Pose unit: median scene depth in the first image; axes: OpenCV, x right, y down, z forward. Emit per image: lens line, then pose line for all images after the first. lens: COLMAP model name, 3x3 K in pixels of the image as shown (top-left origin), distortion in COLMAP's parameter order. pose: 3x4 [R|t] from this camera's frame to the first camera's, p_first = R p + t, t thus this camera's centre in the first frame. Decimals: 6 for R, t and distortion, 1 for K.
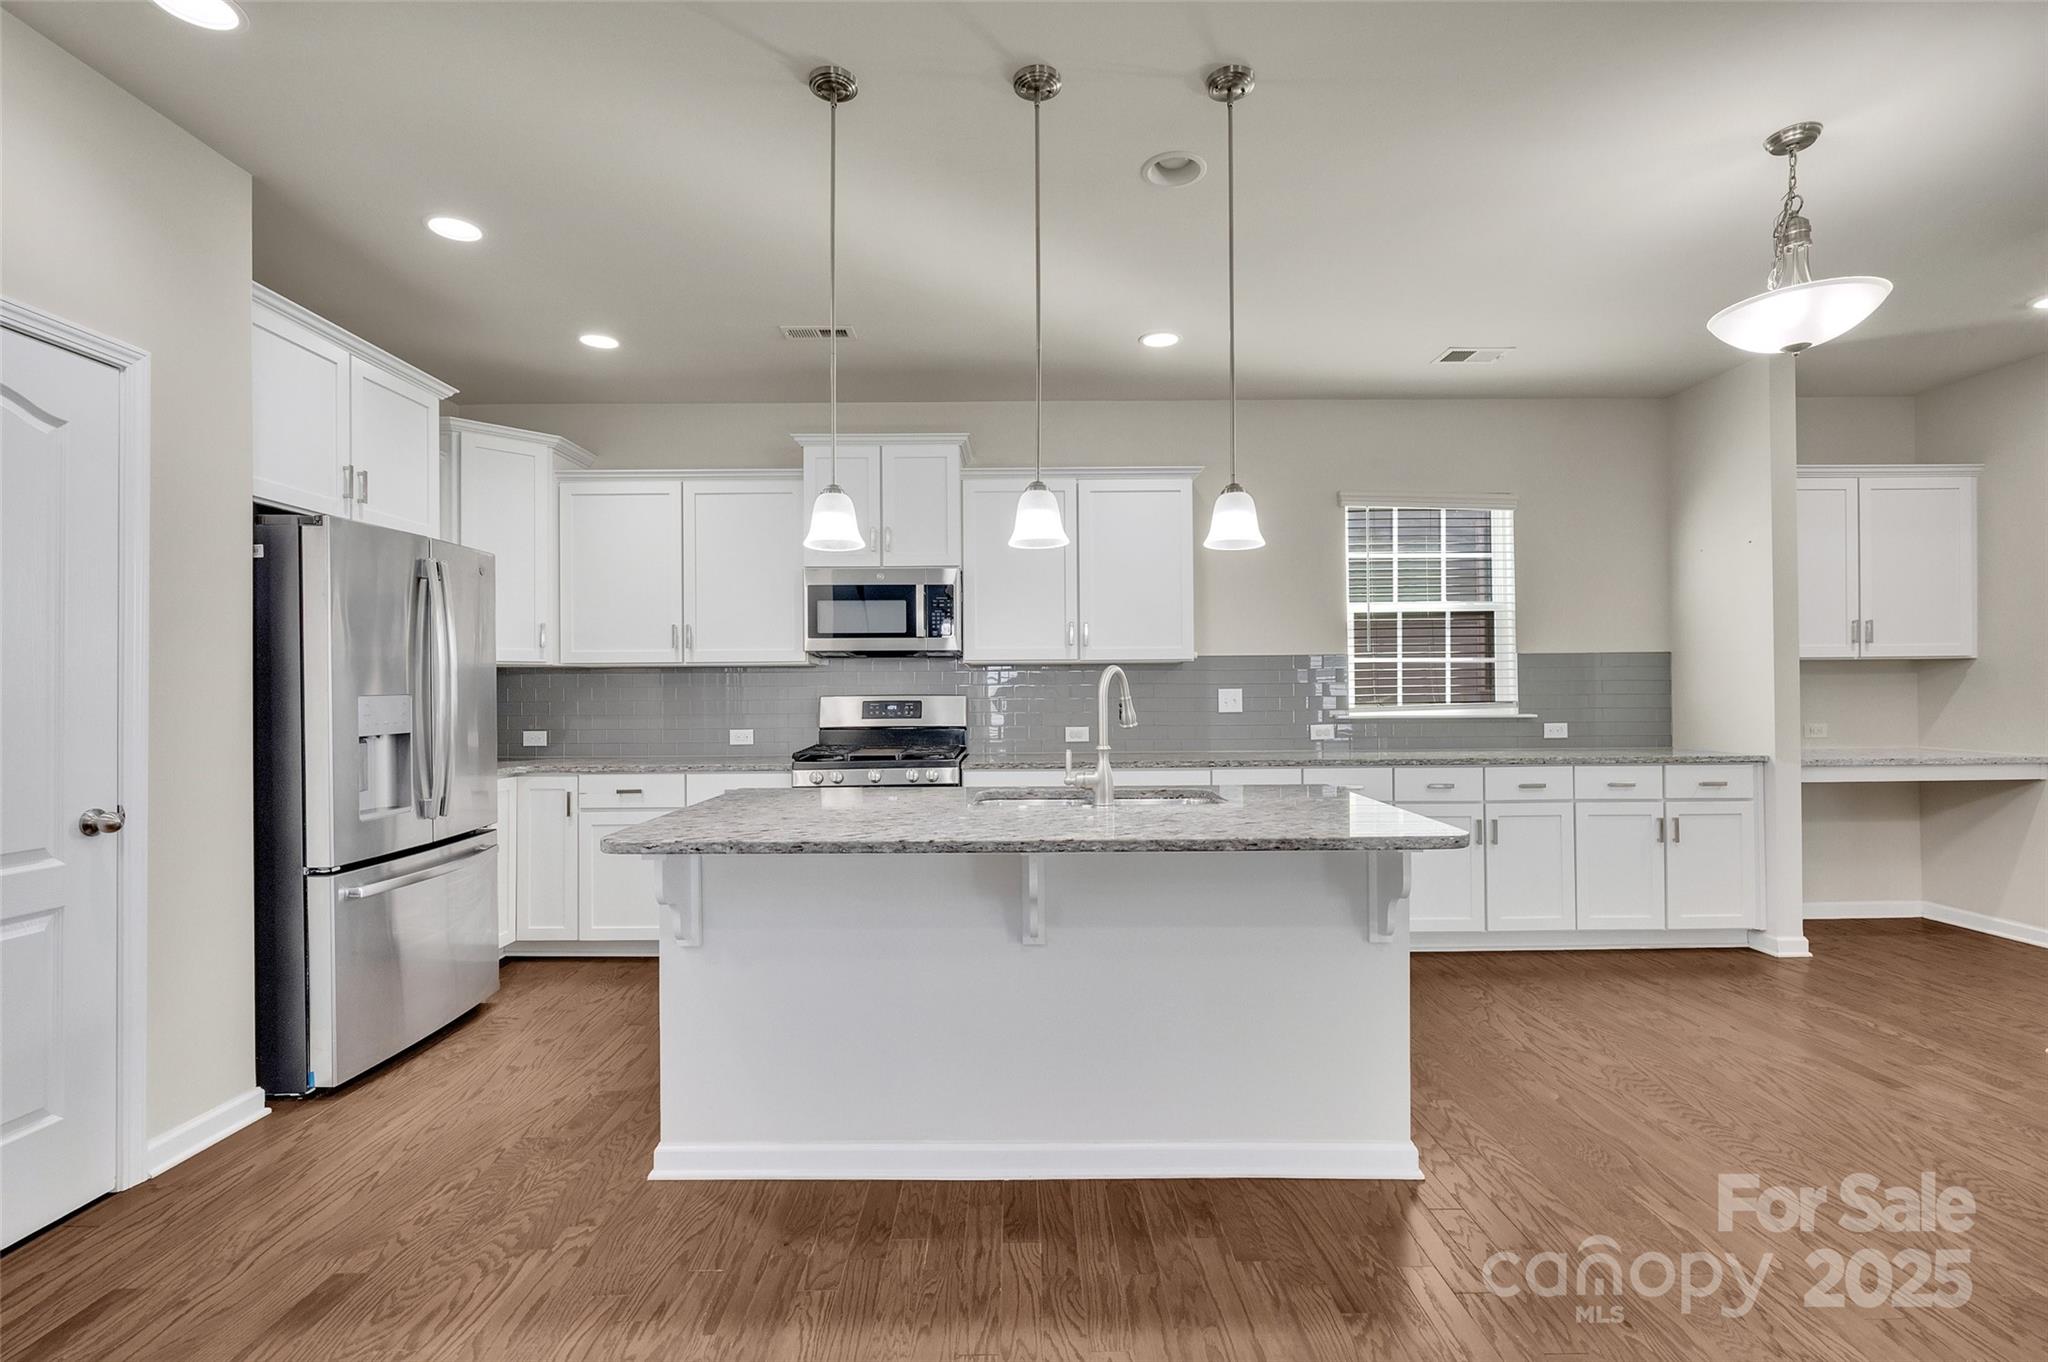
lens RADIAL K [[934.2, 0, 1024.0], [0, 934.2, 681.0], [0, 0, 1]] dist [-0.002268, -0.000441]
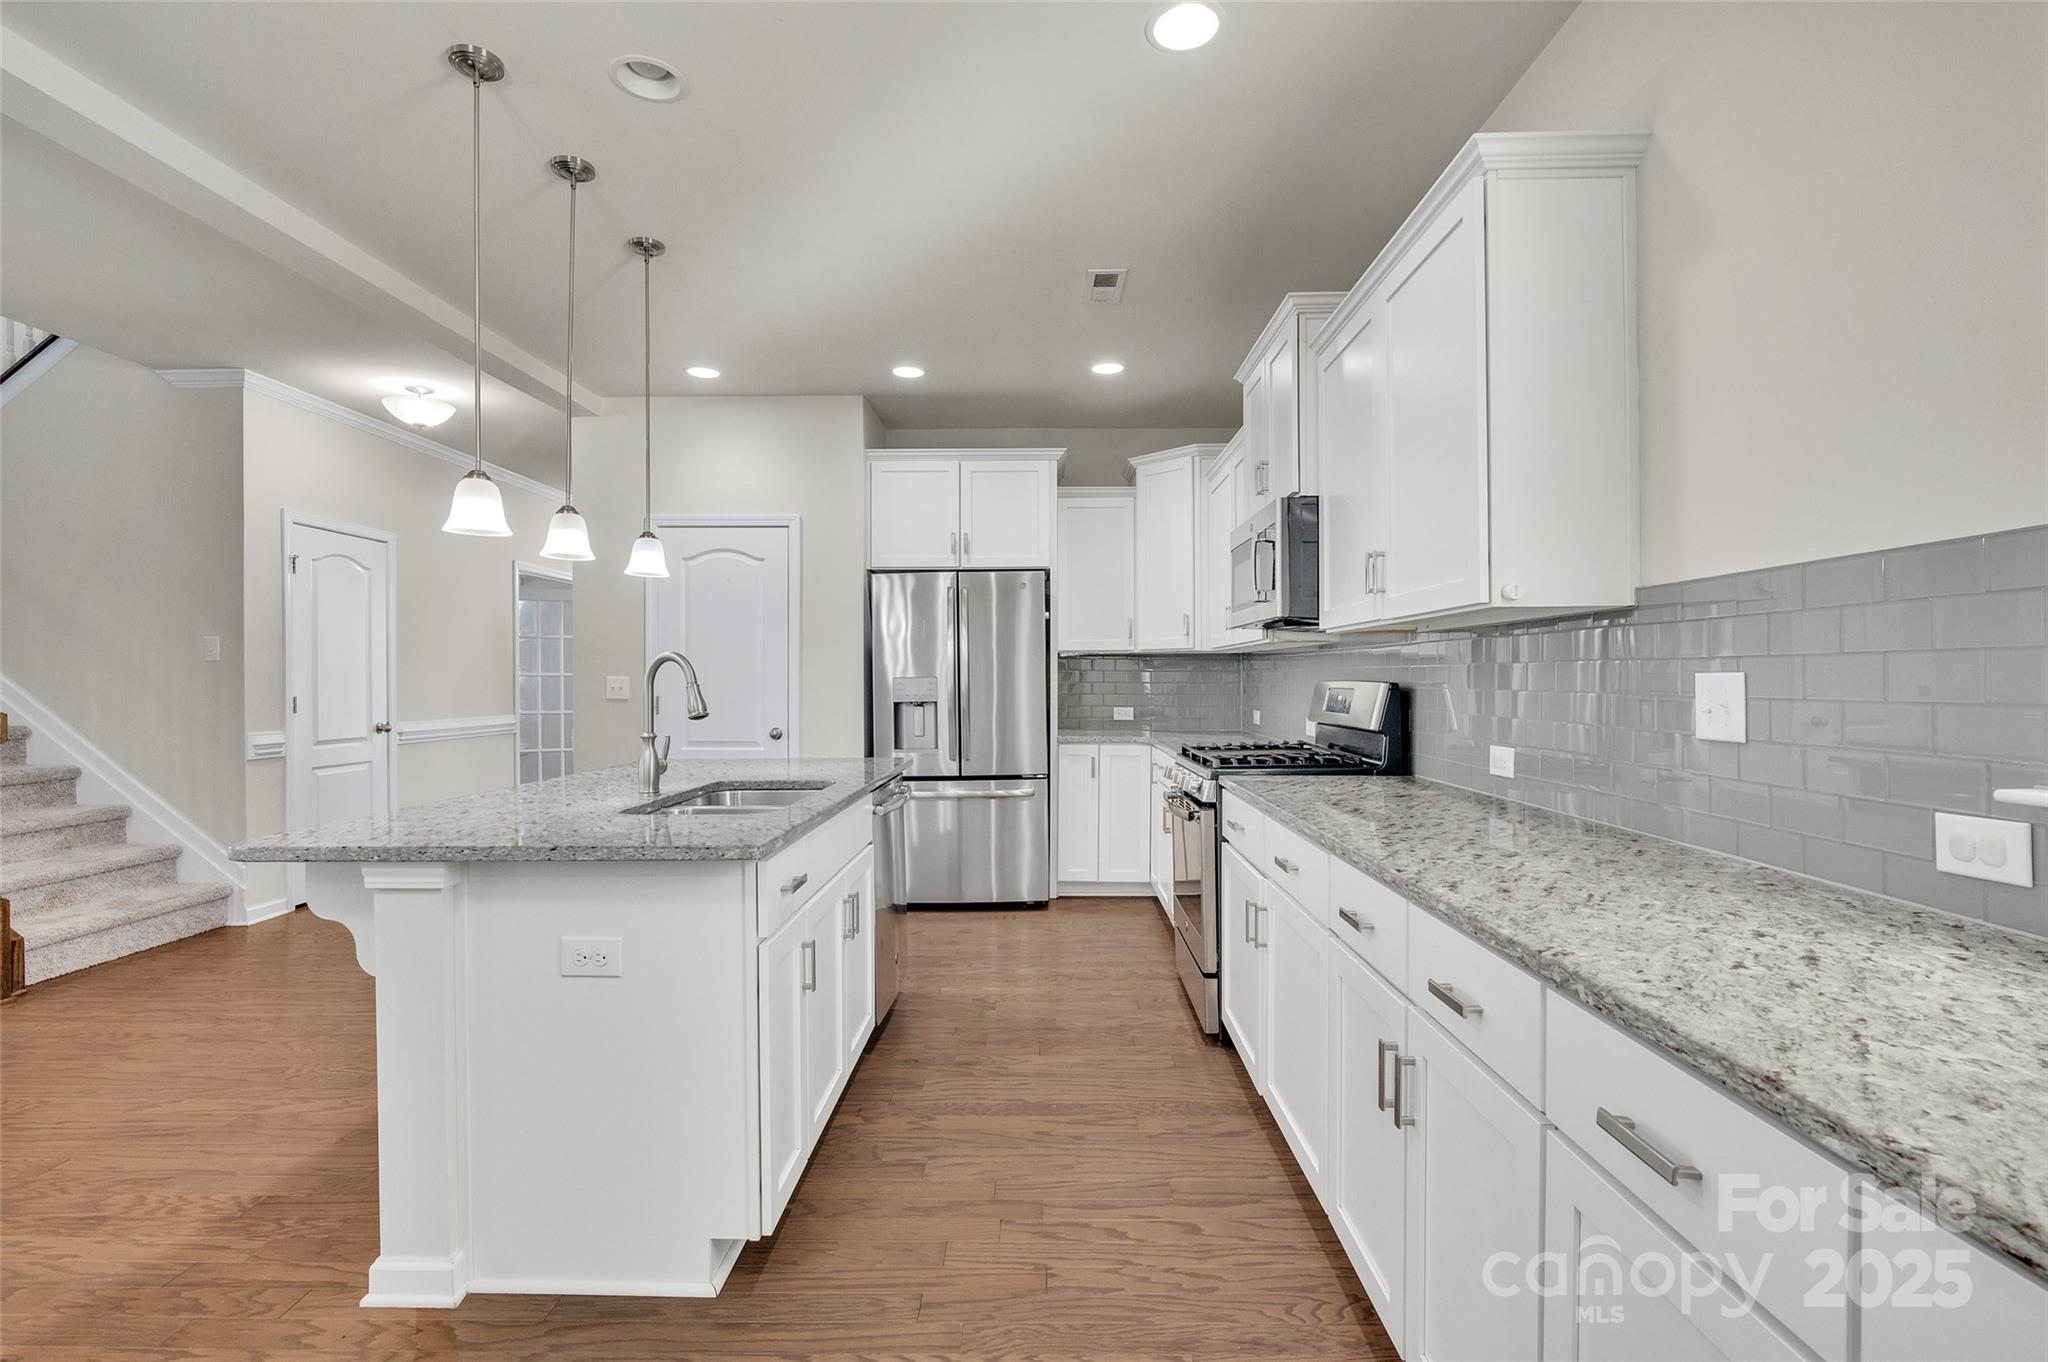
lens RADIAL K [[934.2, 0, 1024.0], [0, 934.2, 681.0], [0, 0, 1]] dist [-0.002268, -0.000441]
pose [[-0.020571, 0.008576, -0.999752, 0.583362], [0.010782, 0.999907, 0.008356, 0.006022], [0.999730, -0.010607, -0.020662, 0.771931]]
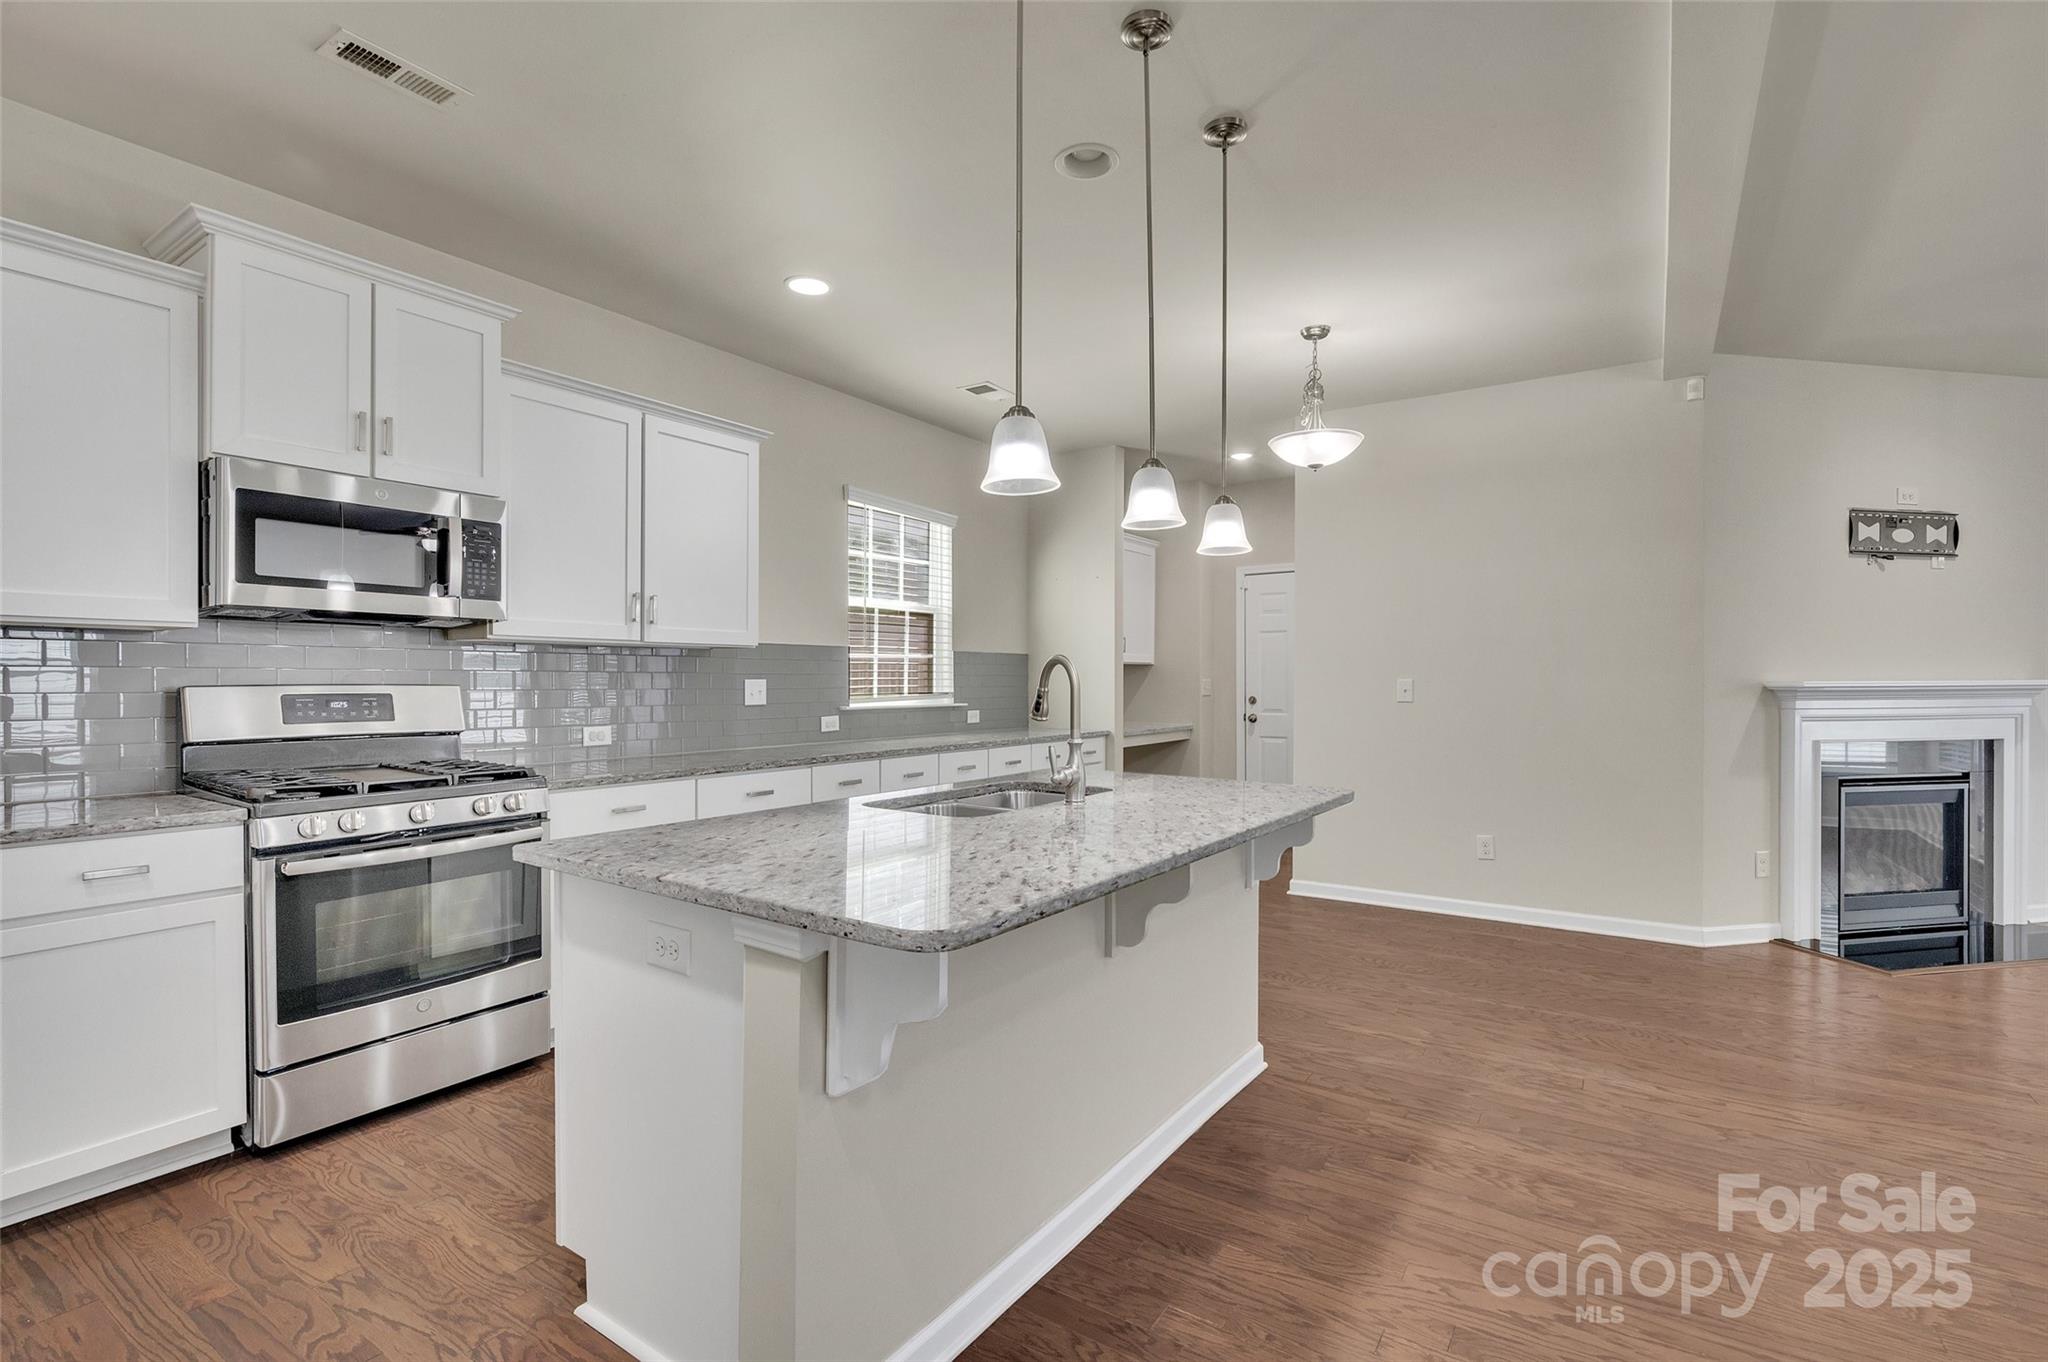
lens RADIAL K [[940.5, 0, 1024.0], [0, 940.5, 681.0], [0, 0, 1]] dist [-0.008876, 0.000180]
pose [[0.558997, 0.007629, 0.829134, -0.403202], [-0.014710, 0.999892, 0.000718, 0.005585], [-0.829039, -0.012598, 0.559049, 0.277603]]
